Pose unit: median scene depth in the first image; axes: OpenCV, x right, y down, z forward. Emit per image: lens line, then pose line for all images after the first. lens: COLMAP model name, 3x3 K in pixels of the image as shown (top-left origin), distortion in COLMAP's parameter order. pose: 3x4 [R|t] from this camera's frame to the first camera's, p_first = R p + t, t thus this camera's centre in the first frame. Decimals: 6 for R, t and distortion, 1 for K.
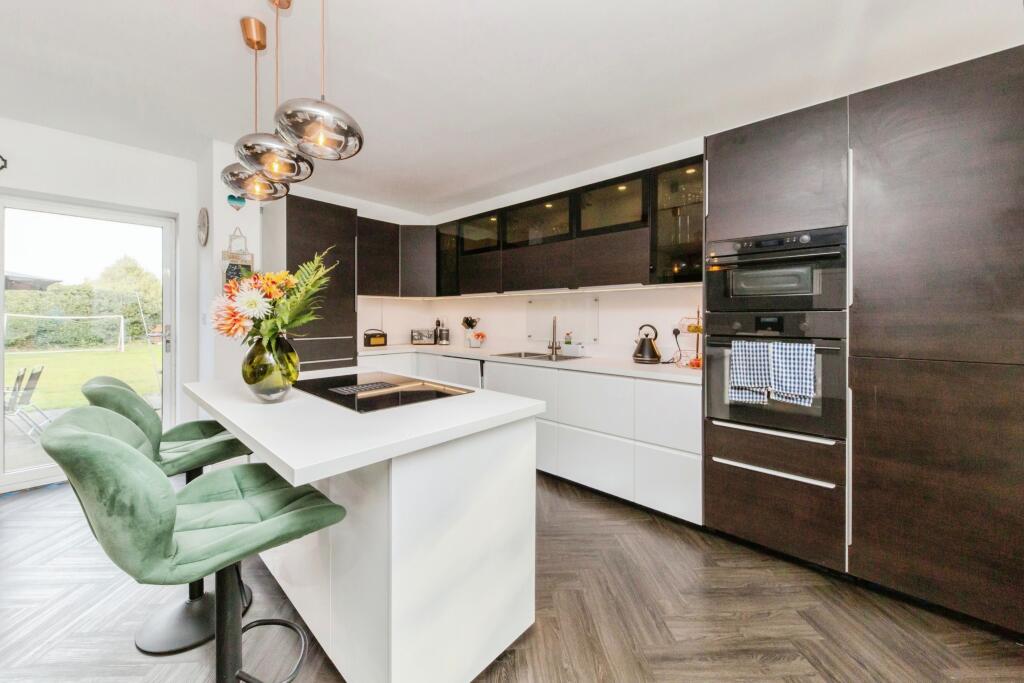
lens RADIAL K [[379.5, 0, 489.5], [0, 379.5, 320.2], [0, 0, 1]] dist [0.000725, -0.000020]
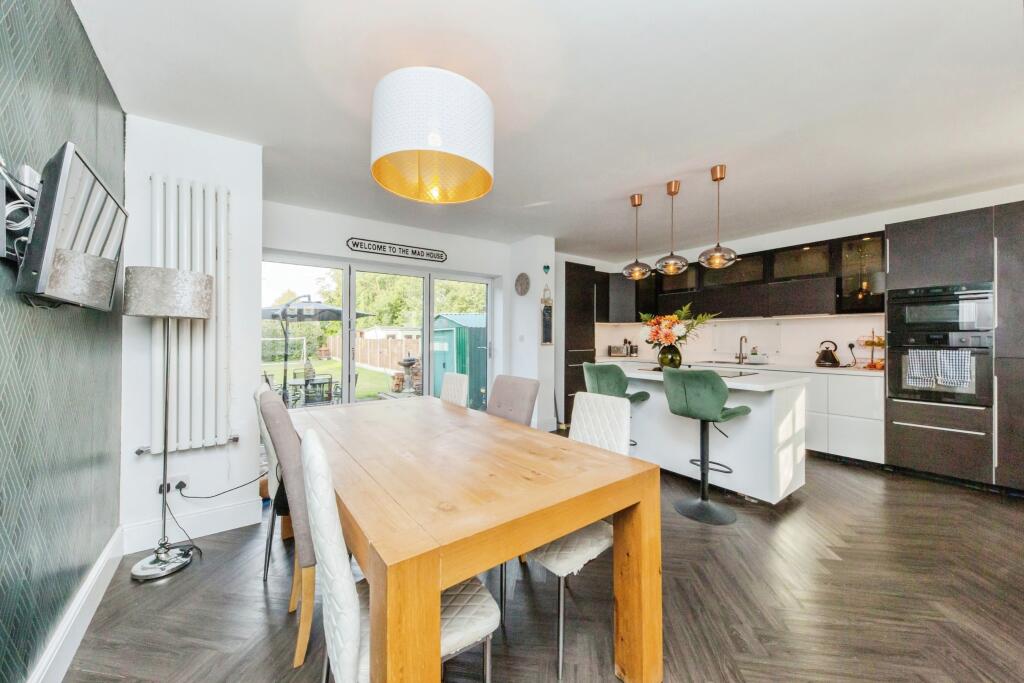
lens RADIAL K [[363.2, 0, 492.4], [0, 363.2, 339.4], [0, 0, 1]] dist [-0.002454, -0.000707]
pose [[0.980425, -0.003608, -0.196862, -0.571379], [0.003115, 0.999991, -0.002815, 0.006006], [0.196871, 0.002147, 0.980427, -0.621877]]
